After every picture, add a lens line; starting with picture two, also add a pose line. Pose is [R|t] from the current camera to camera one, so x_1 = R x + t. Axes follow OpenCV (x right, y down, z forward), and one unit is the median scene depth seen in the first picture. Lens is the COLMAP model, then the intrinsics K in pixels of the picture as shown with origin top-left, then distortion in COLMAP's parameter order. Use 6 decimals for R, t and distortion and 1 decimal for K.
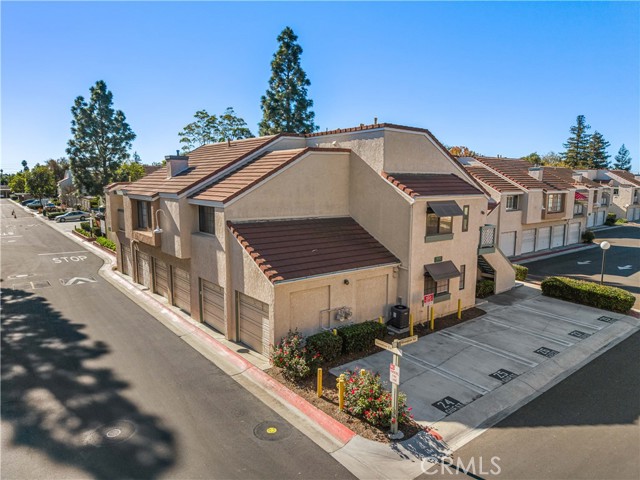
lens RADIAL K [[430.6, 0, 320.7], [0, 430.6, 237.5], [0, 0, 1]] dist [0.008374, -0.004779]
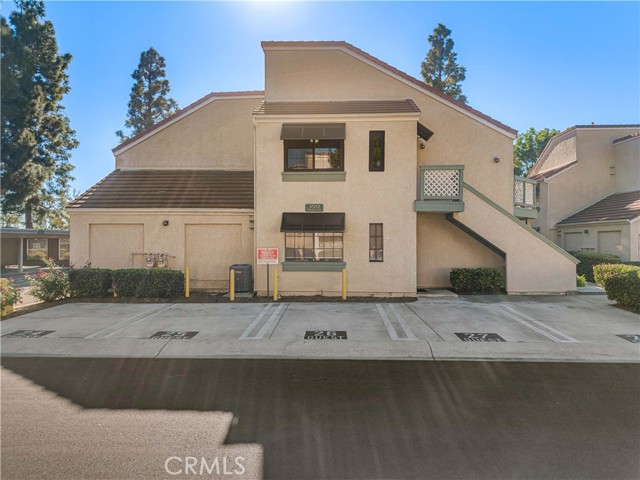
lens RADIAL K [[430.6, 0, 320.7], [0, 430.6, 237.5], [0, 0, 1]] dist [0.008374, -0.004779]
pose [[0.760186, -0.005791, -0.649679, 0.723104], [-0.083680, 0.990759, -0.106745, 0.169470], [0.644294, 0.135511, 0.752677, 0.490348]]
